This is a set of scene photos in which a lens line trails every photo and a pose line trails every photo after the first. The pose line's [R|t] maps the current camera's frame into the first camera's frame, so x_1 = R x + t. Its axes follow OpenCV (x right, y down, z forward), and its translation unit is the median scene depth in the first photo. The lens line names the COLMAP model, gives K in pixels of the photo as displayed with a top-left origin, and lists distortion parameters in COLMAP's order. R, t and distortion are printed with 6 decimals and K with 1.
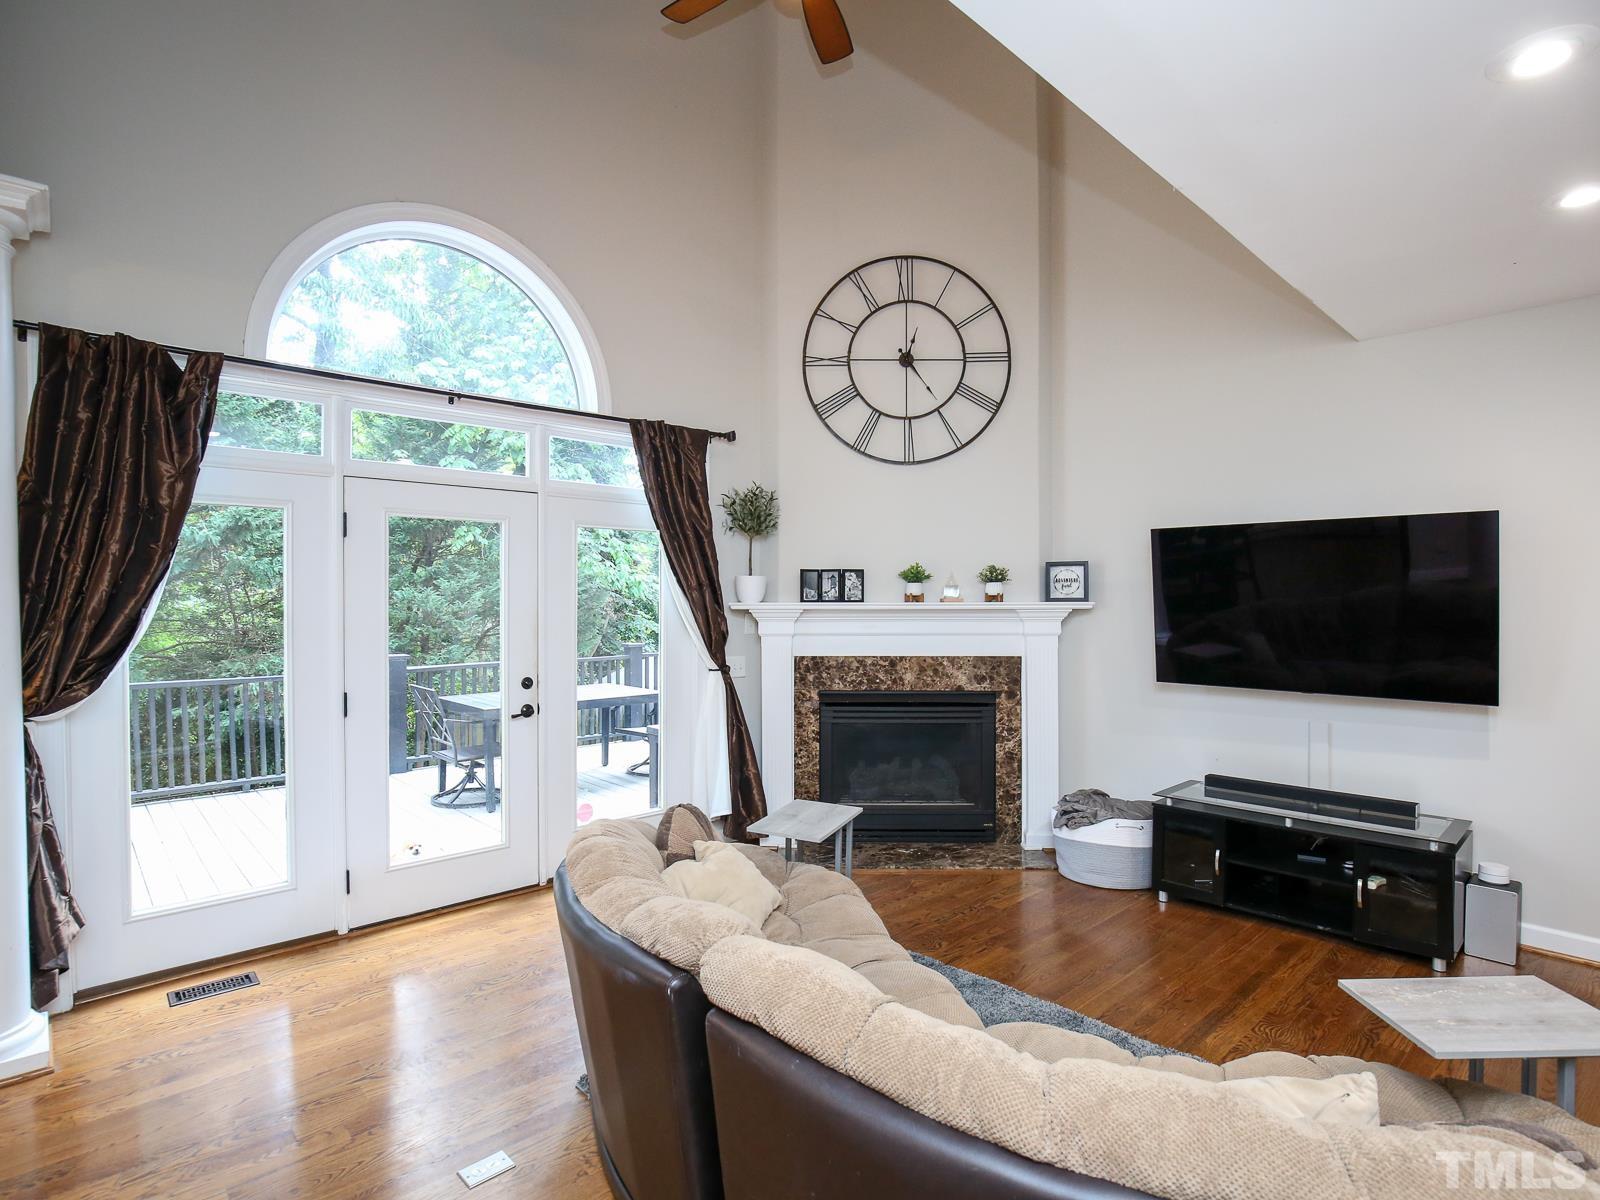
lens RADIAL K [[838.7, 0, 797.7], [0, 838.7, 606.4], [0, 0, 1]] dist [-0.026970, 0.000265]
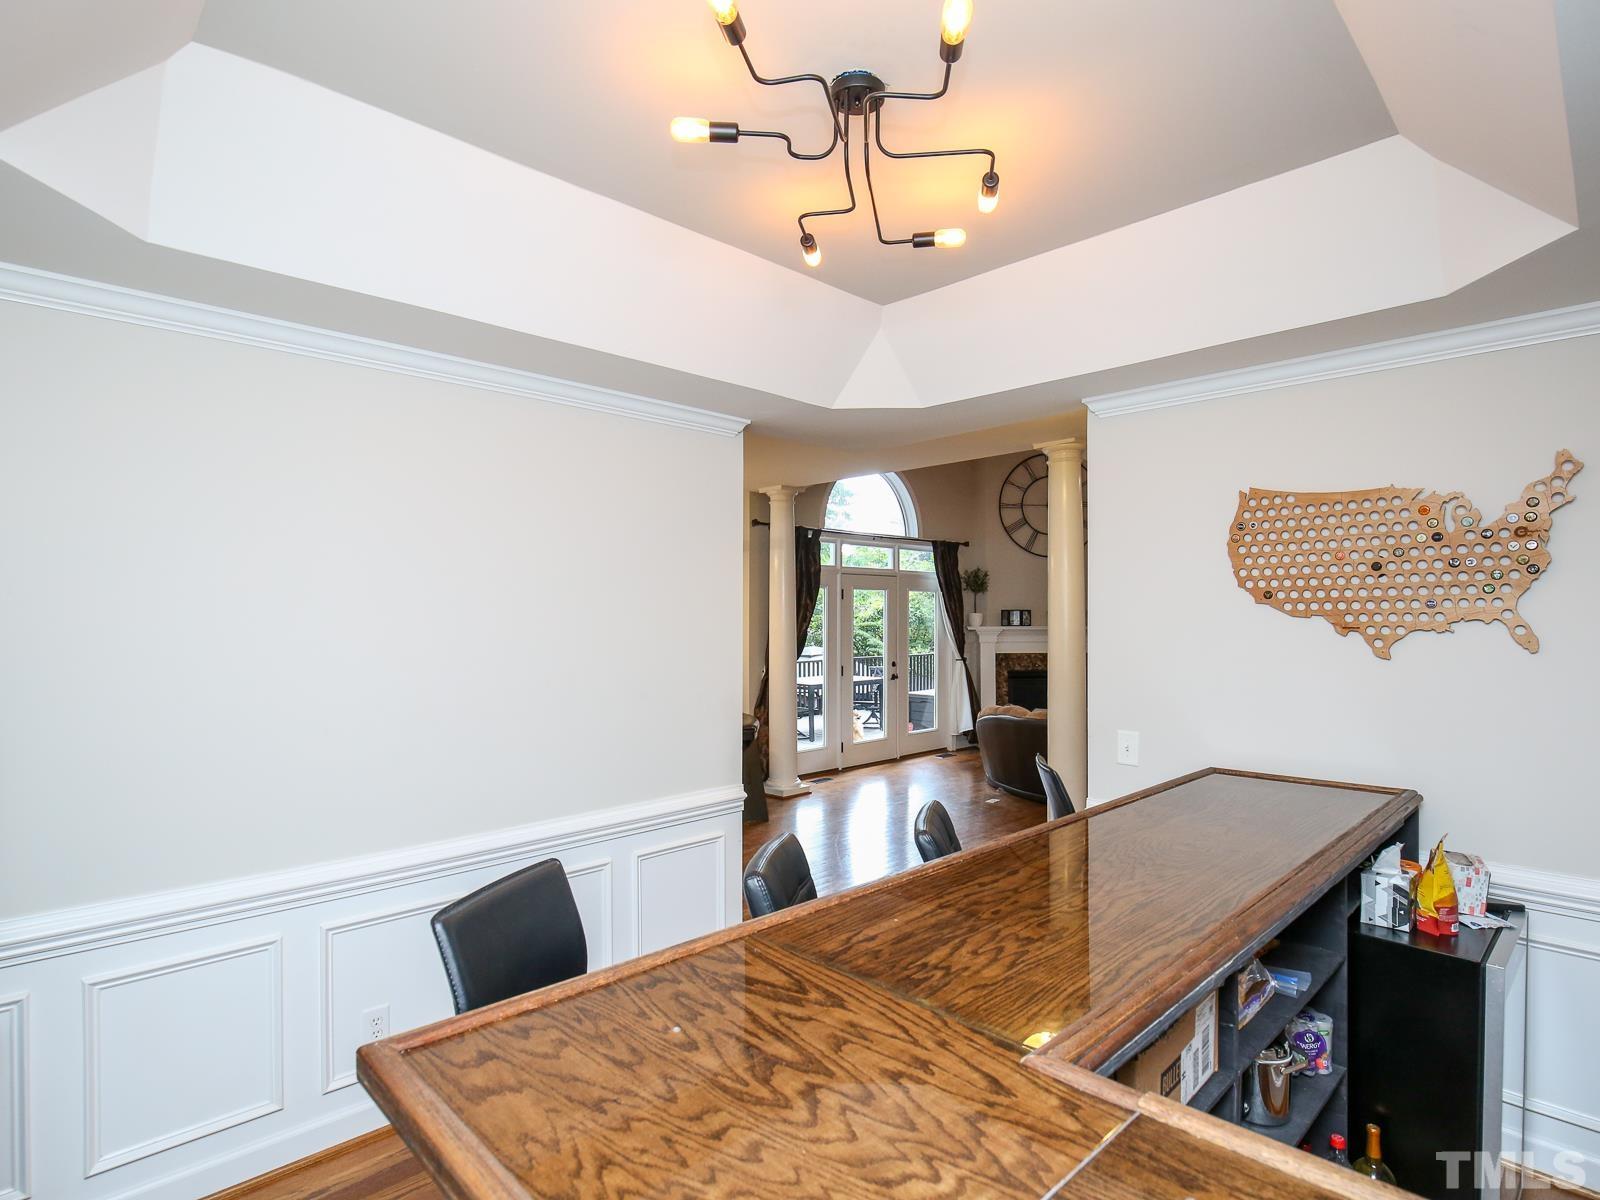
lens RADIAL K [[838.7, 0, 797.7], [0, 838.7, 606.4], [0, 0, 1]] dist [-0.026970, 0.000265]
pose [[0.999701, -0.002831, 0.024297, -0.530371], [0.003407, 0.999713, -0.023701, -0.006098], [-0.024223, 0.023776, 0.999424, -0.995183]]
